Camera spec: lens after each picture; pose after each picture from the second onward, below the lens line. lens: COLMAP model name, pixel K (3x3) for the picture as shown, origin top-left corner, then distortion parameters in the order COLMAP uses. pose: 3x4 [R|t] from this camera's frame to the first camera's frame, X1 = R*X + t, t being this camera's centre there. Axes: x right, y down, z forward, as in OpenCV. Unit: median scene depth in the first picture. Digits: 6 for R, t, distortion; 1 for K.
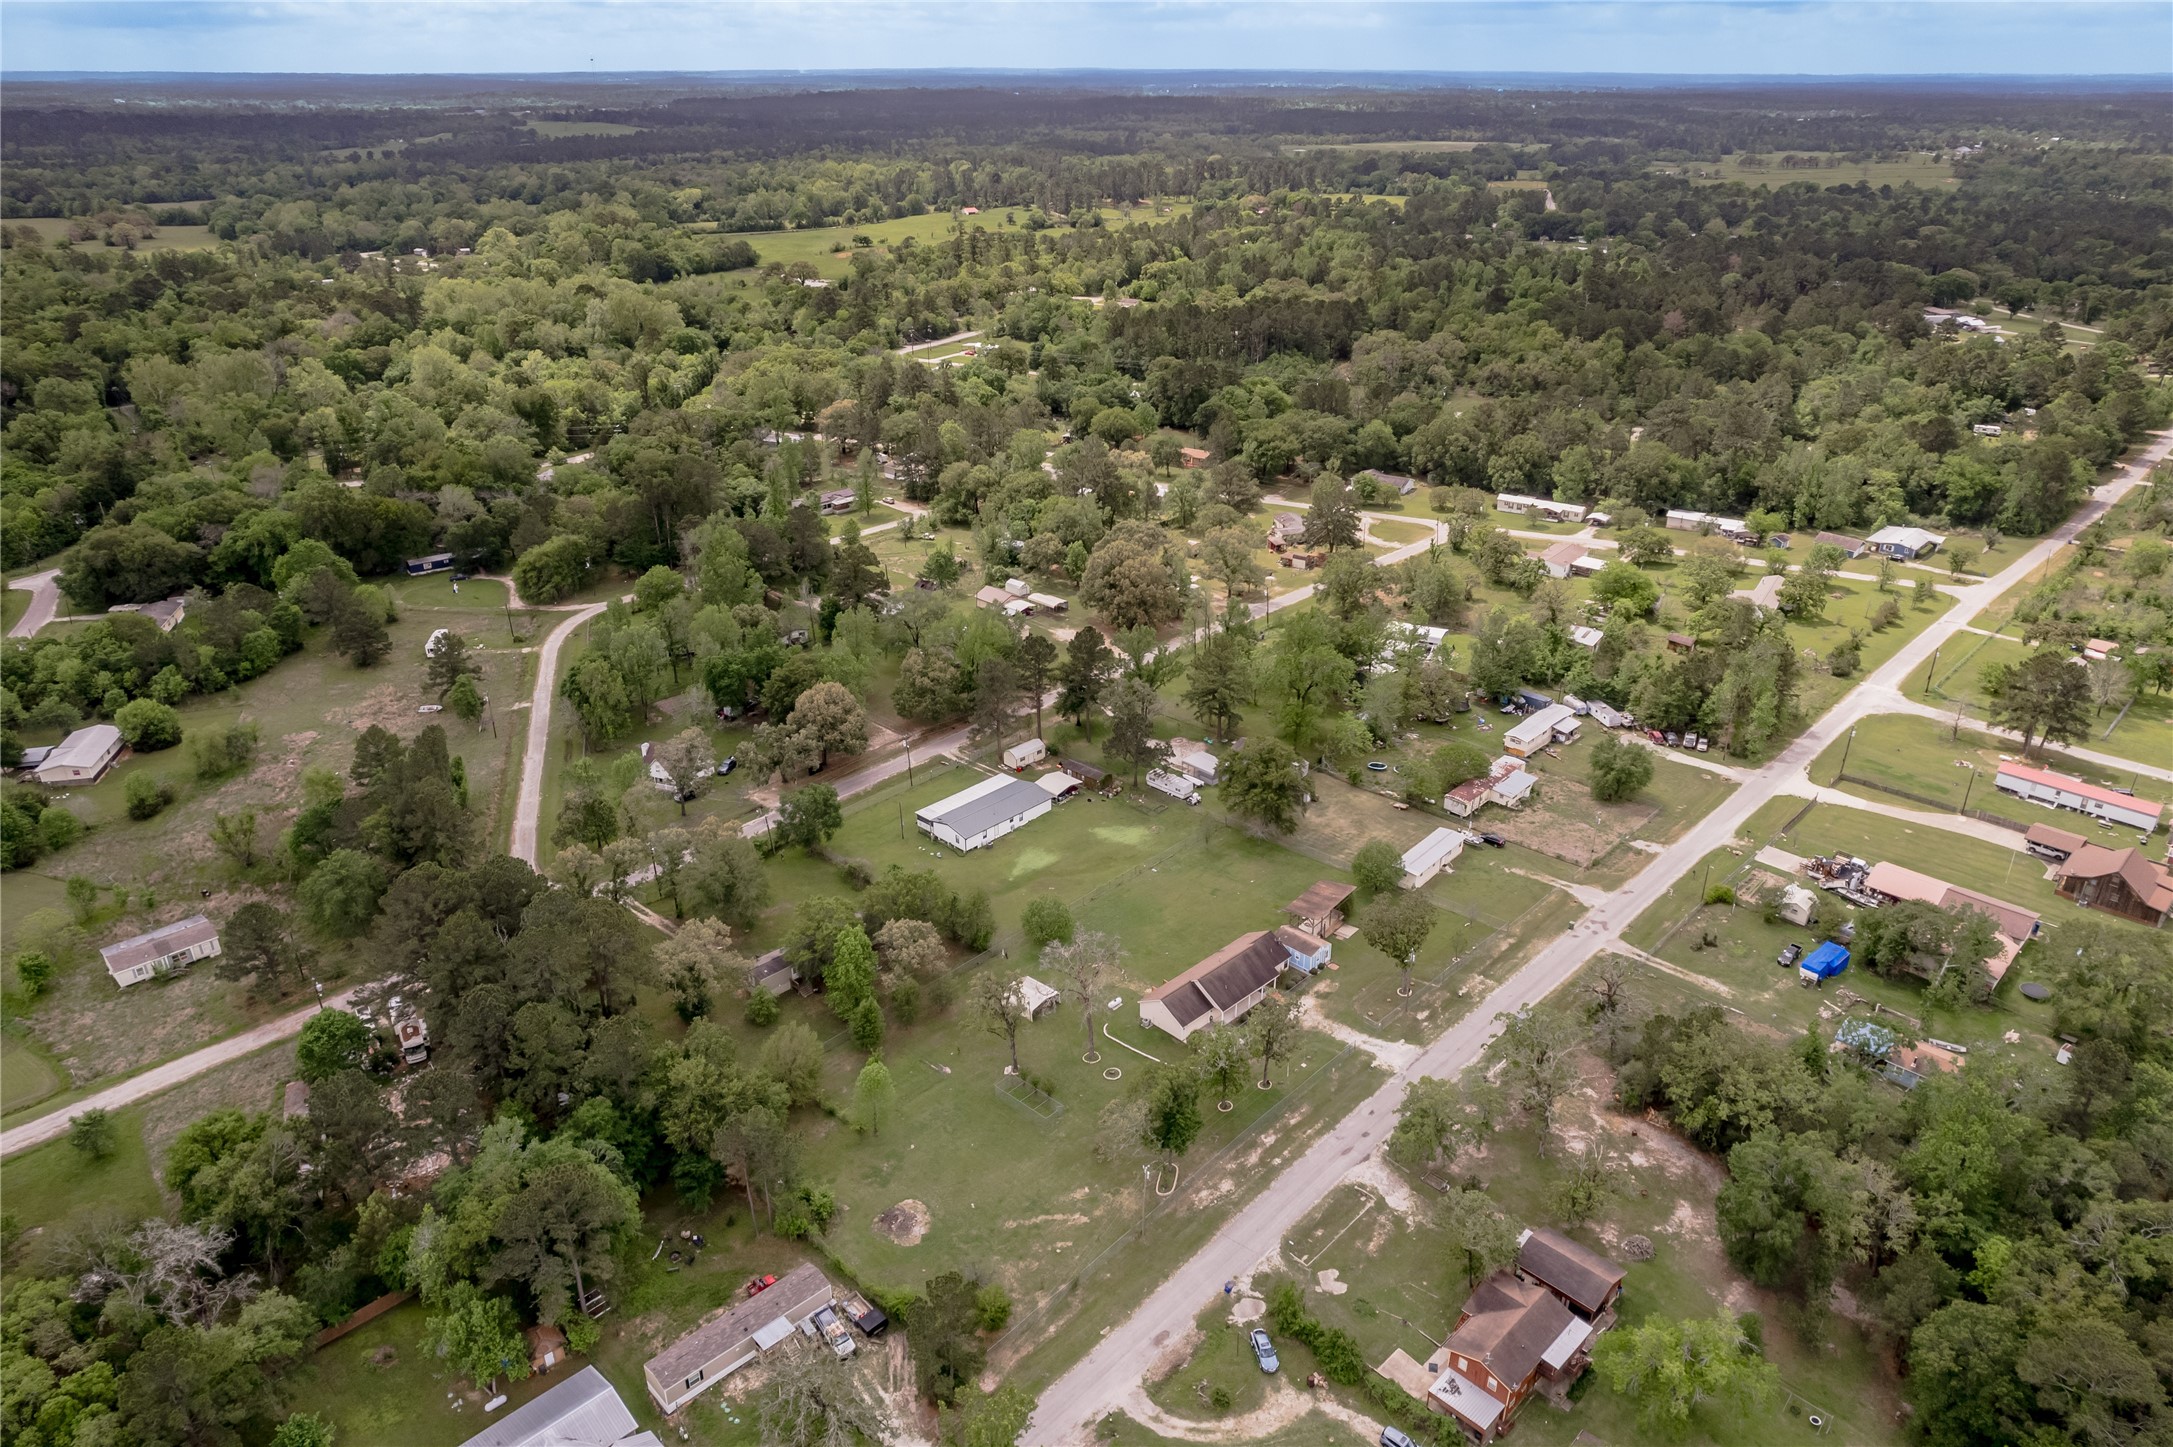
lens RADIAL K [[1411.2, 0, 1097.3], [0, 1411.2, 722.6], [0, 0, 1]] dist [-0.062964, 0.046480]
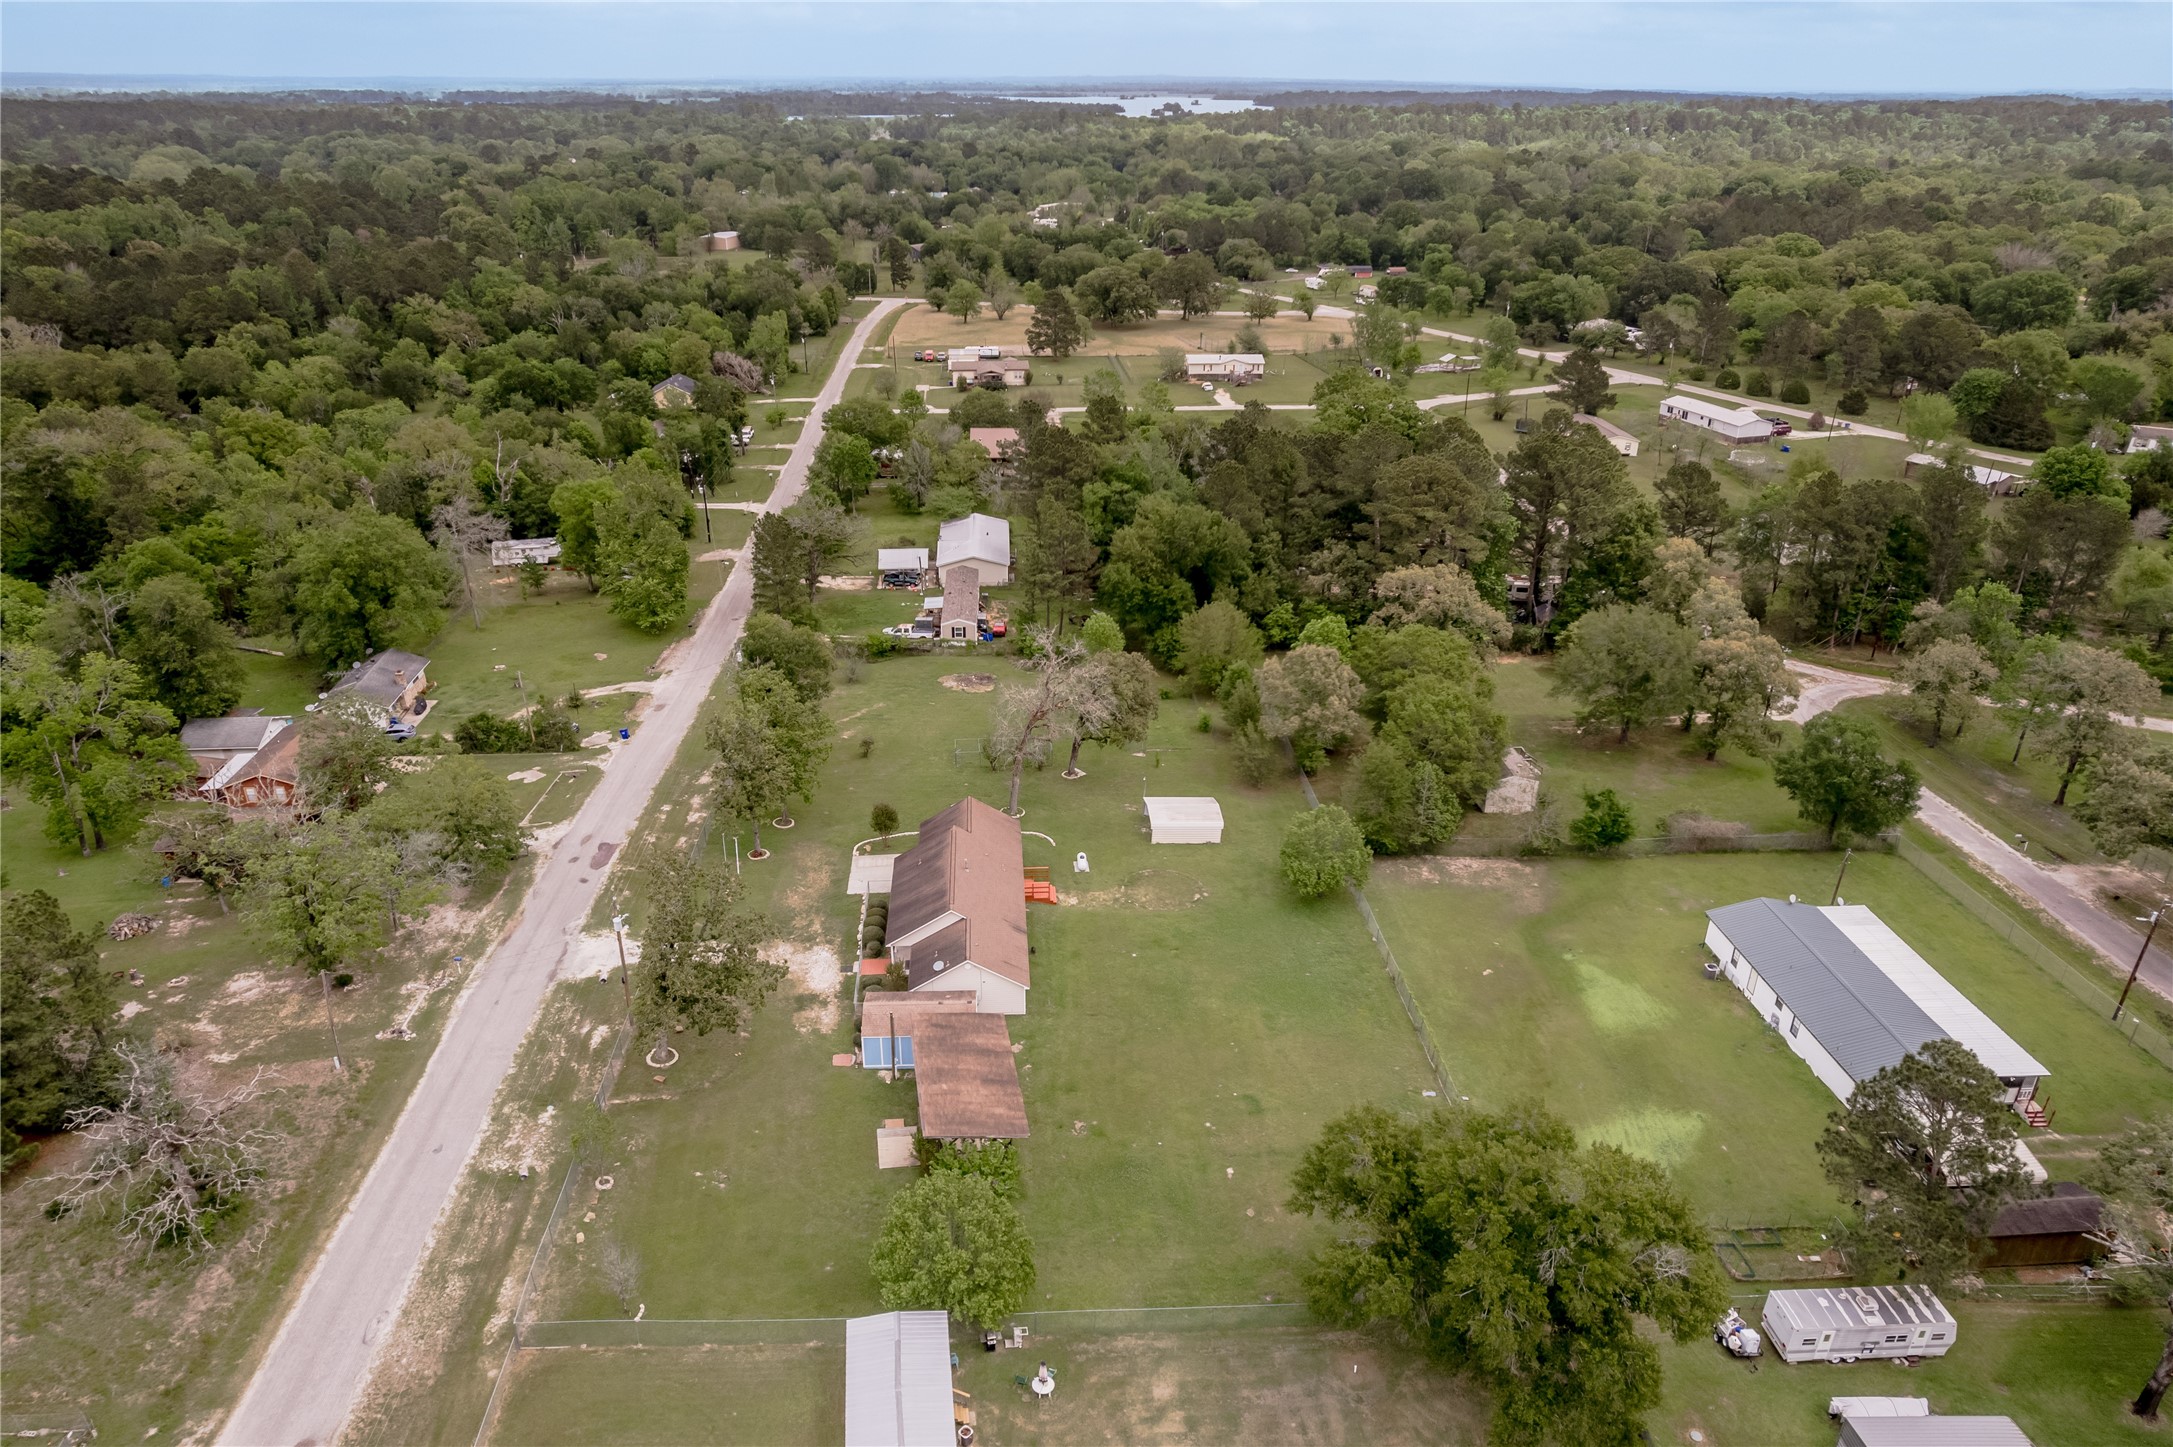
lens RADIAL K [[1404.9, 0, 1082.2], [0, 1404.9, 723.0], [0, 0, 1]] dist [-0.065188, 0.052318]
pose [[-0.658023, 0.312715, -0.684993, 0.312277], [-0.327141, 0.700628, 0.634113, -0.171433], [0.678222, 0.641350, -0.358727, 0.907618]]
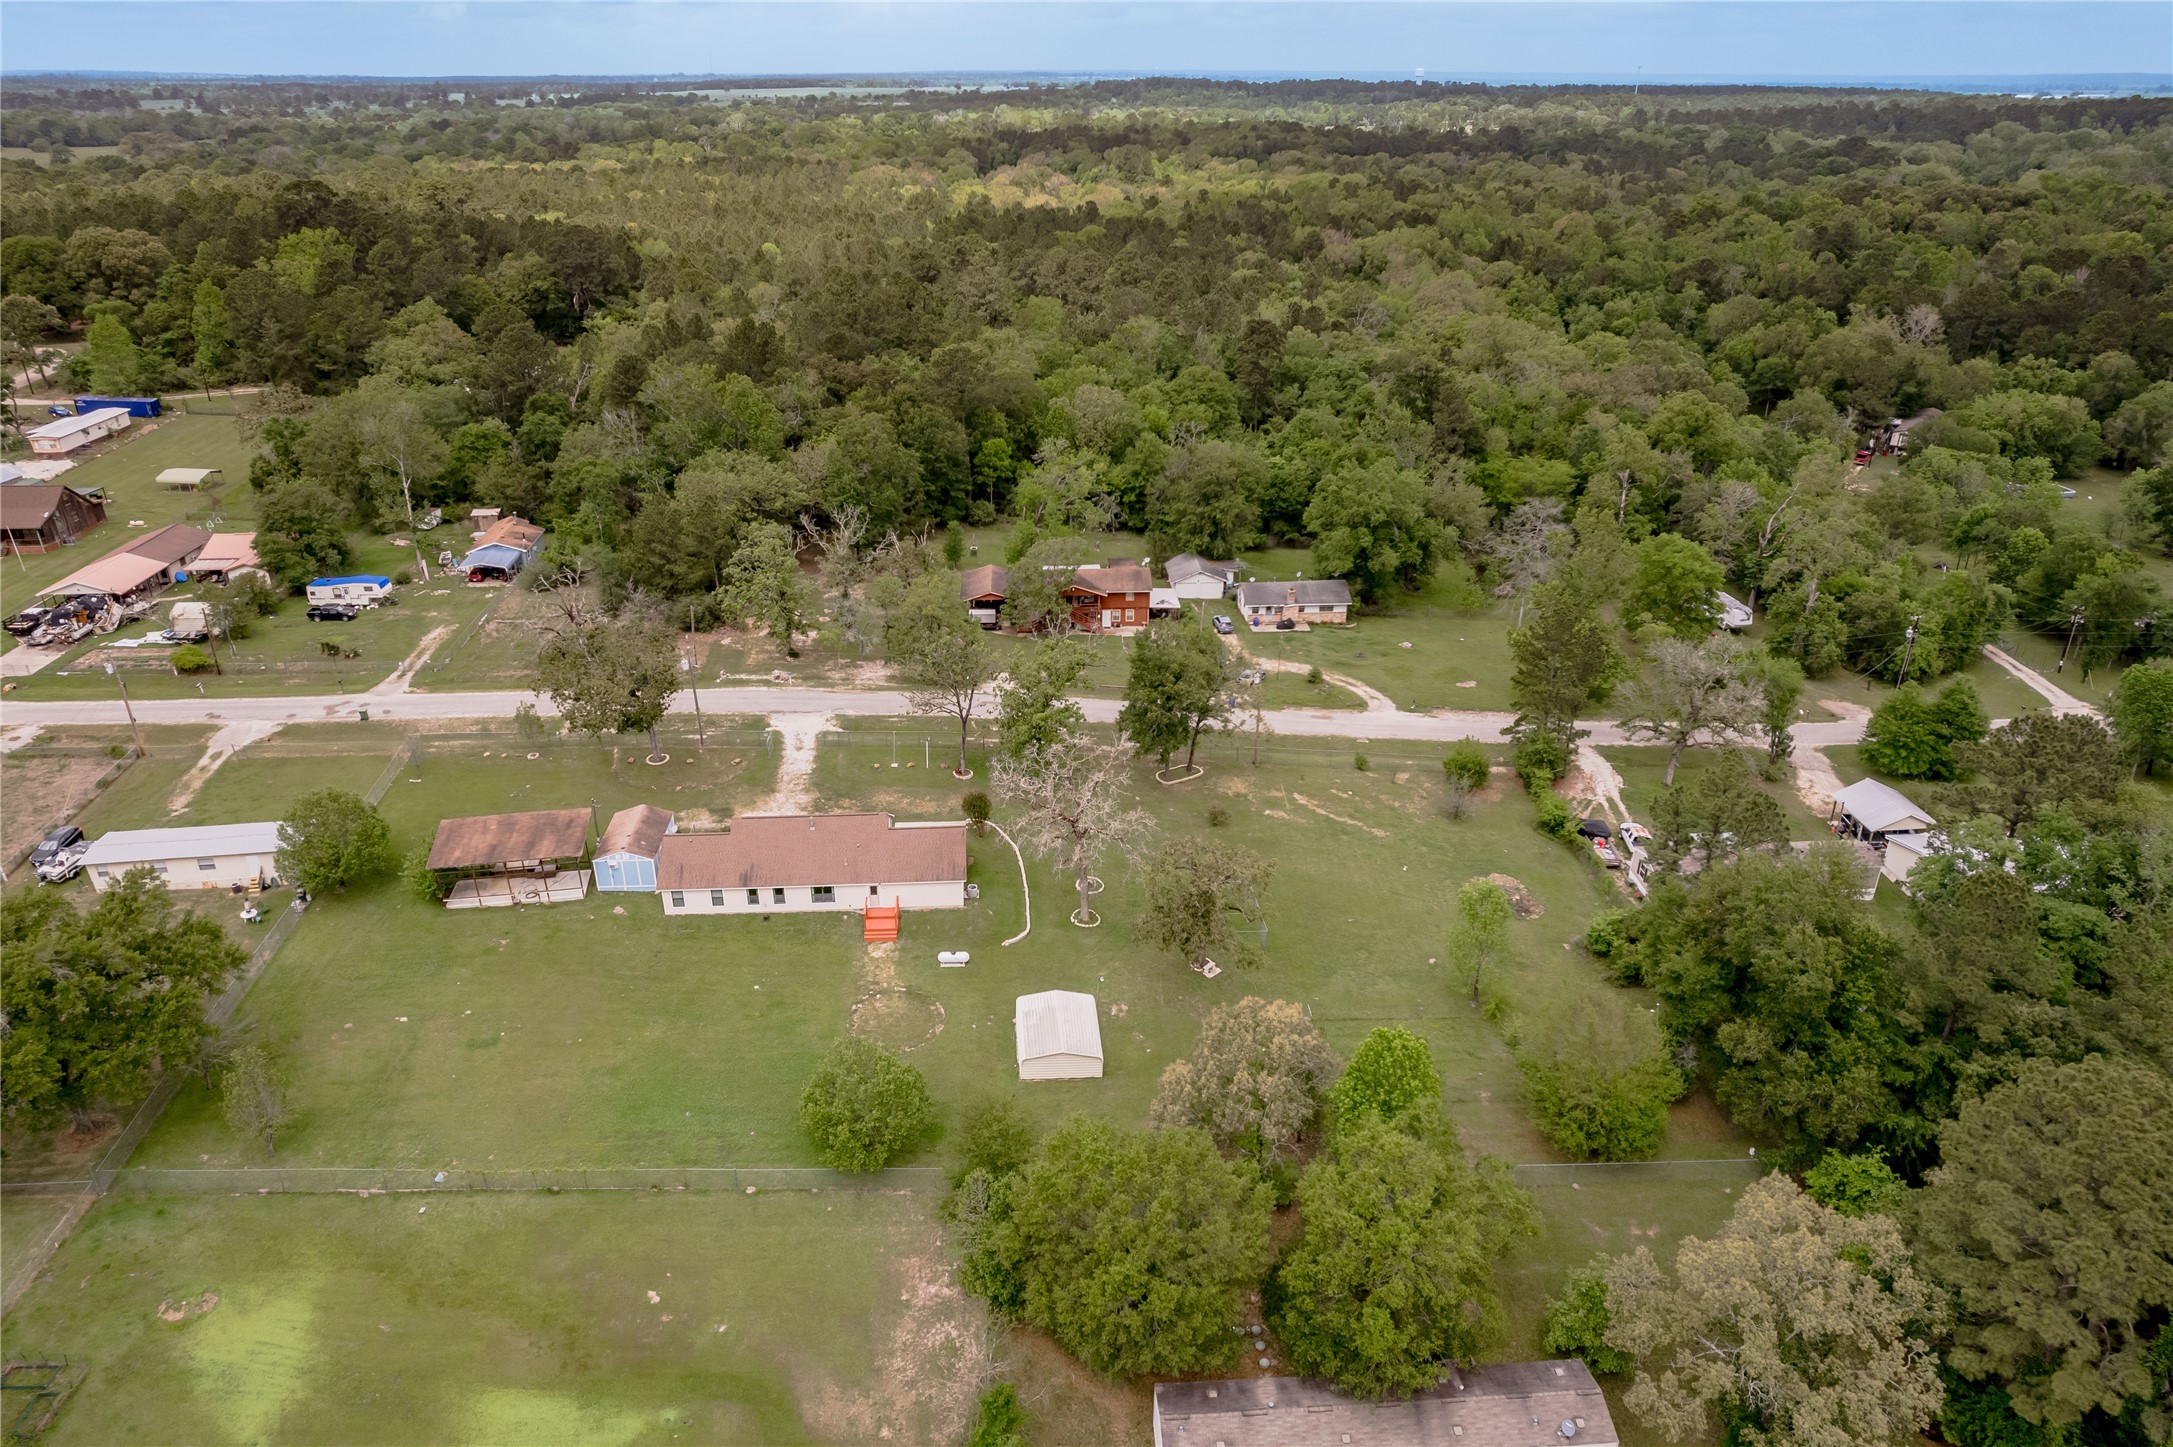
lens RADIAL K [[1394.9, 0, 1087.8], [0, 1394.9, 725.9], [0, 0, 1]] dist [-0.071044, 0.068757]
pose [[-0.749785, -0.287254, 0.596077, -0.240863], [0.280618, 0.677781, 0.679608, -0.155924], [-0.599229, 0.676830, -0.427582, 0.875128]]
